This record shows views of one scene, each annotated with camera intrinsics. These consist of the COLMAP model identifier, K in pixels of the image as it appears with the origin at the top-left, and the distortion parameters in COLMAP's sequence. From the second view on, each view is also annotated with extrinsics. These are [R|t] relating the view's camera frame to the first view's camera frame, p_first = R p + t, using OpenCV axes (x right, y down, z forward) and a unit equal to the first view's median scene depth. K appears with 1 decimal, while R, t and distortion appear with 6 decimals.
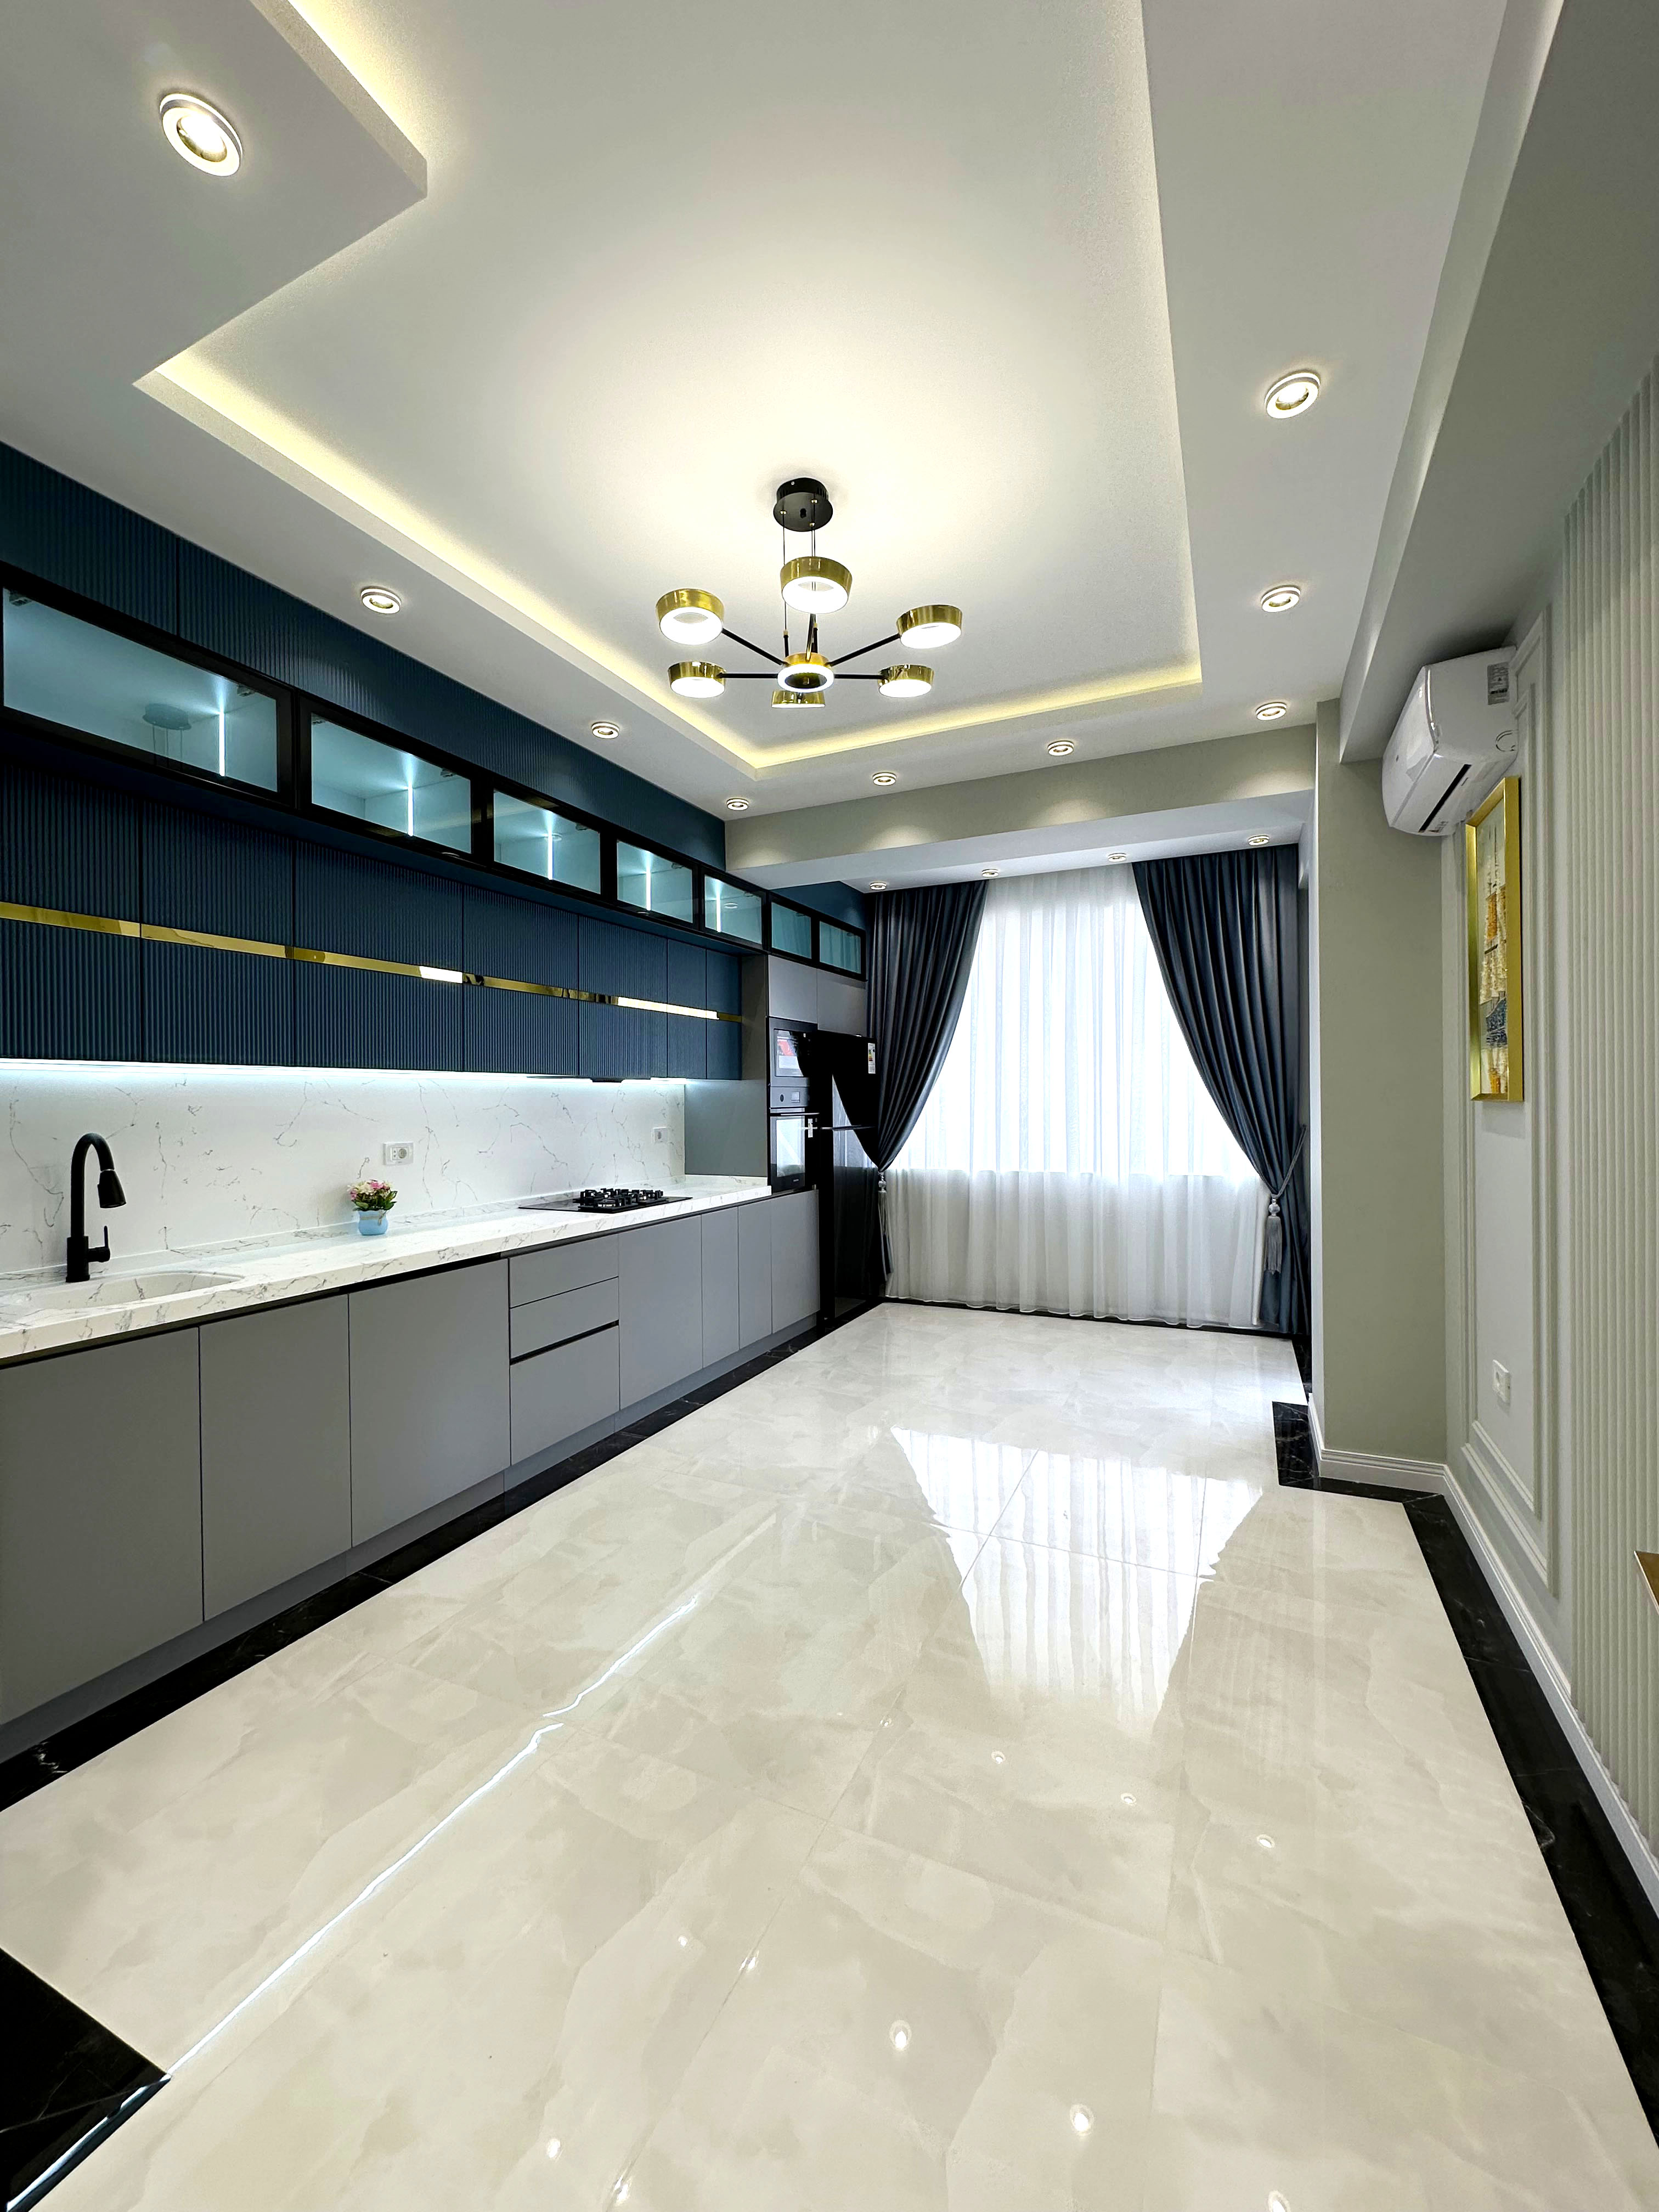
lens RADIAL K [[893.3, 0, 829.5], [0, 893.3, 1106.0], [0, 0, 1]] dist [0.000518, 0.000095]
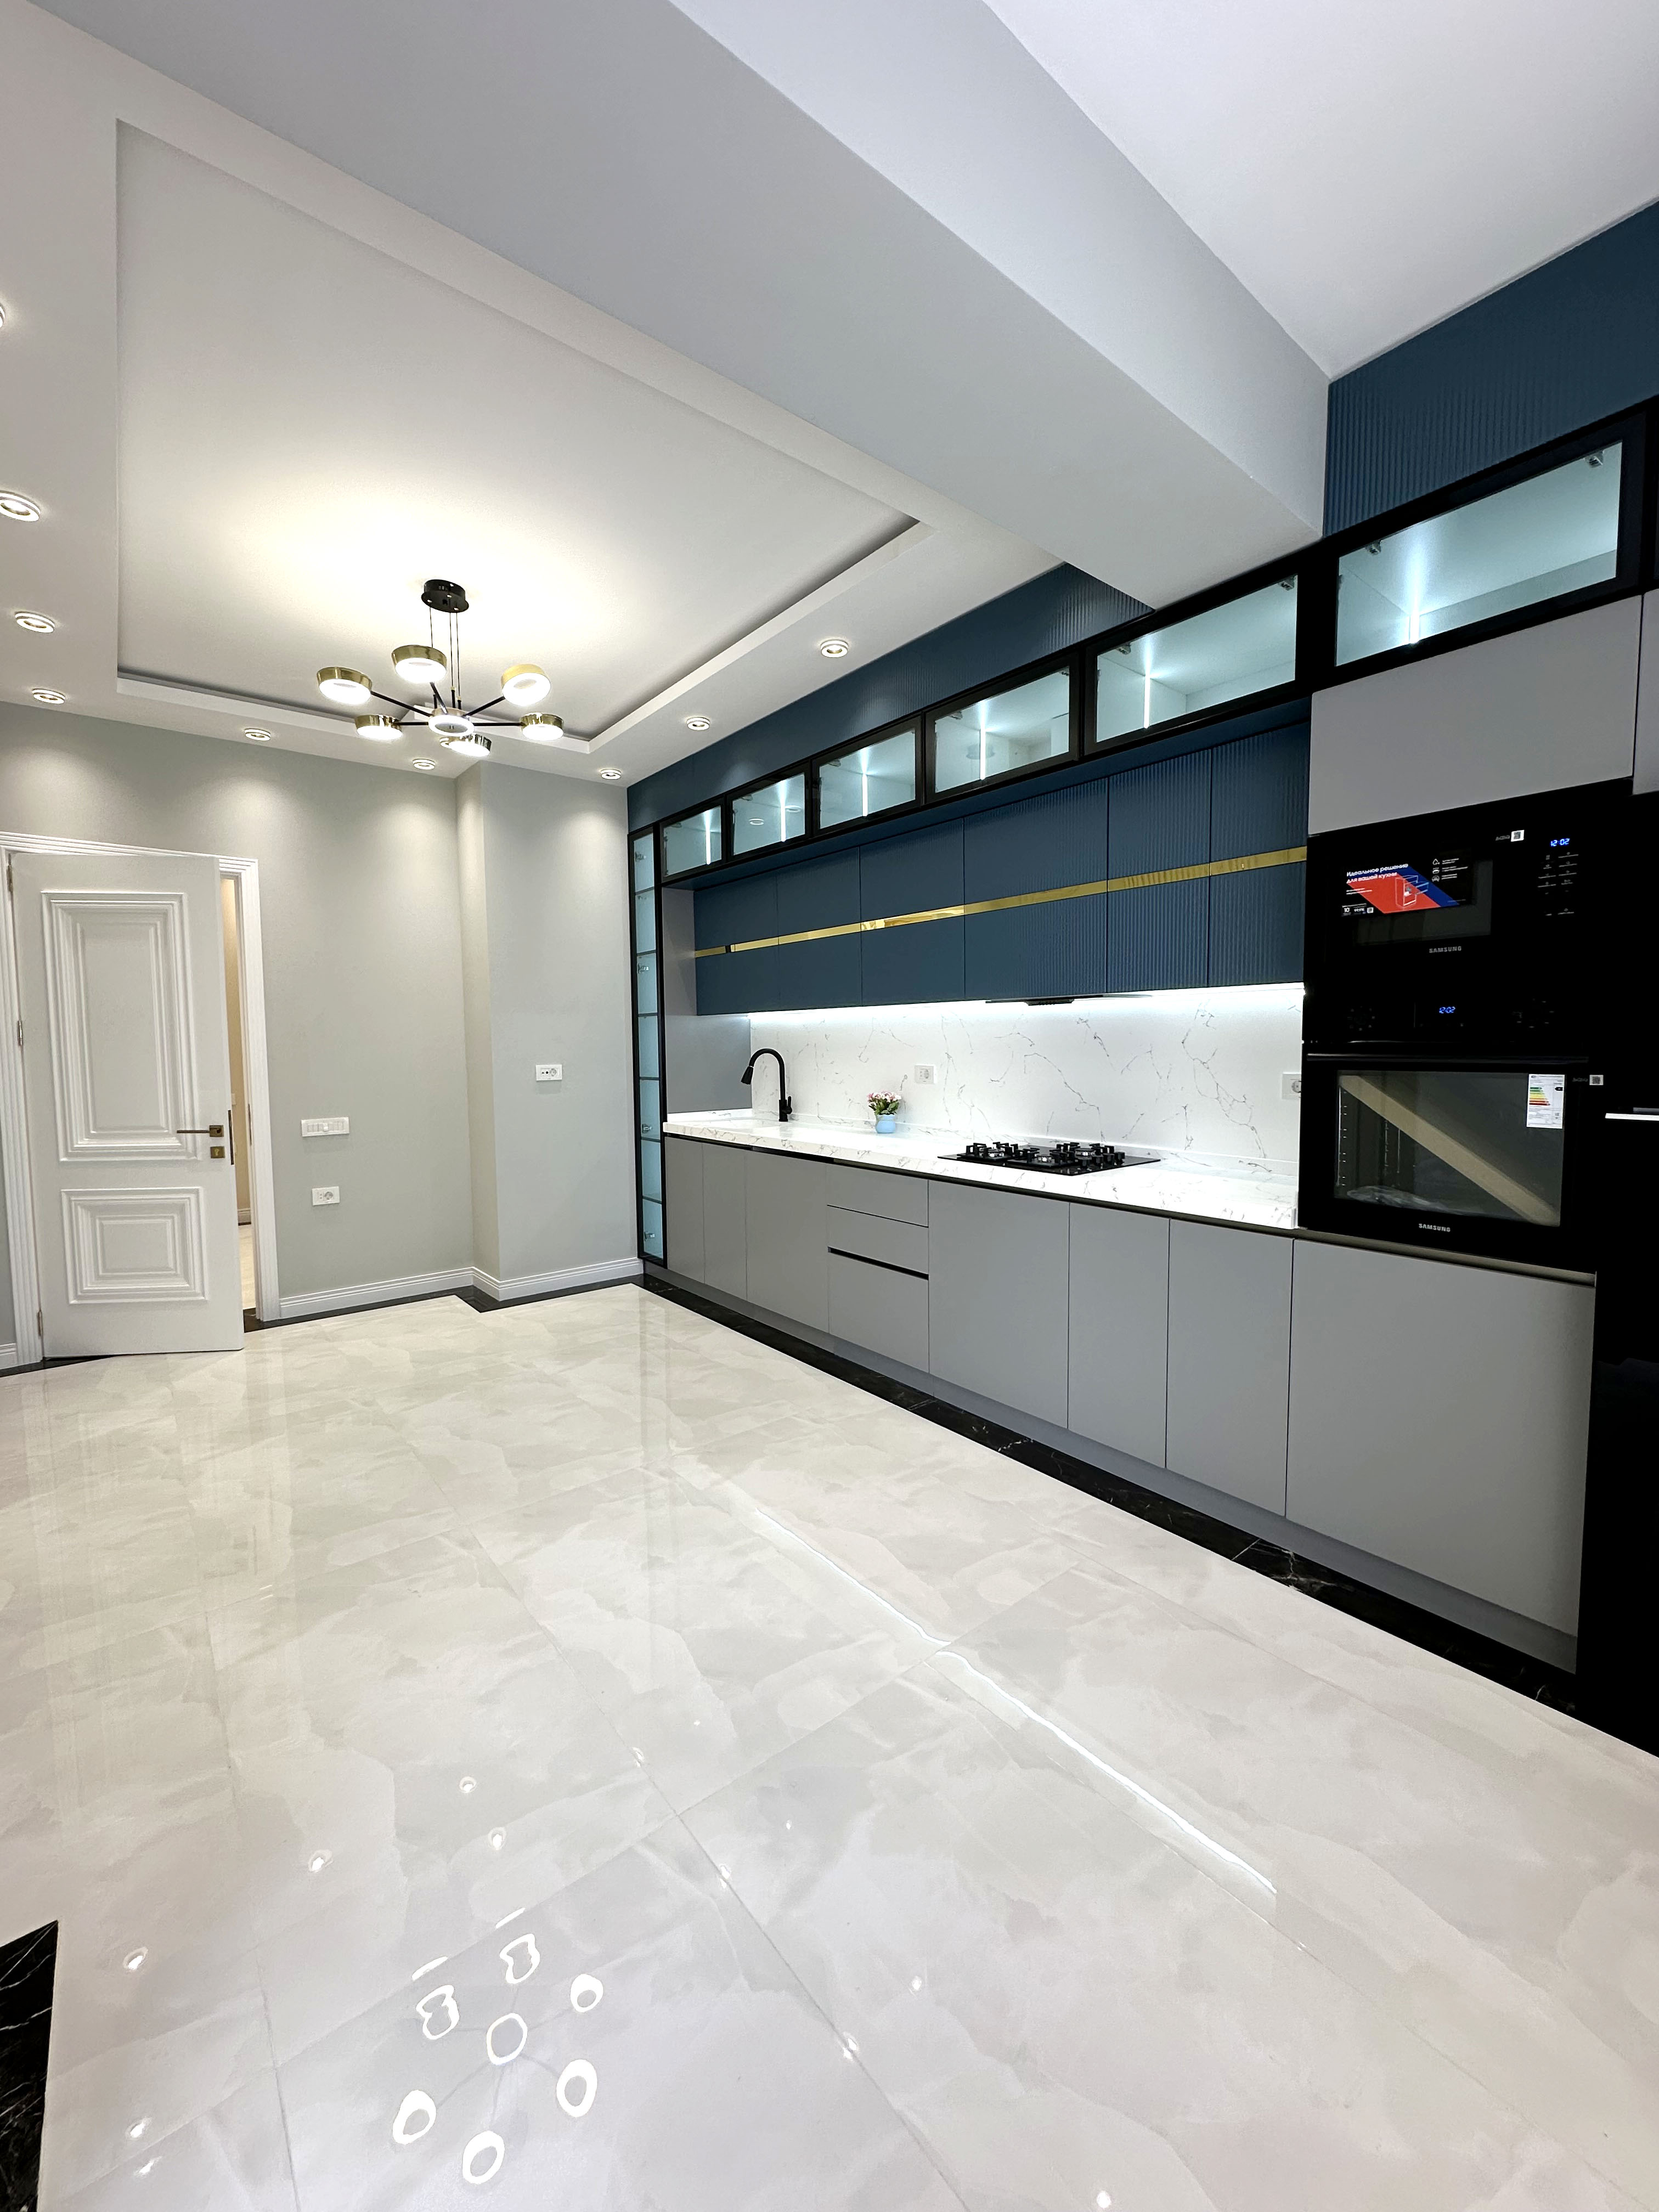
lens RADIAL K [[893.3, 0, 829.5], [0, 893.3, 1106.0], [0, 0, 1]] dist [0.000518, 0.000095]
pose [[-0.451077, 0.083058, -0.888612, 0.661920], [0.008887, 0.996029, 0.088587, -0.011361], [0.892441, 0.032063, -0.450024, 1.462736]]
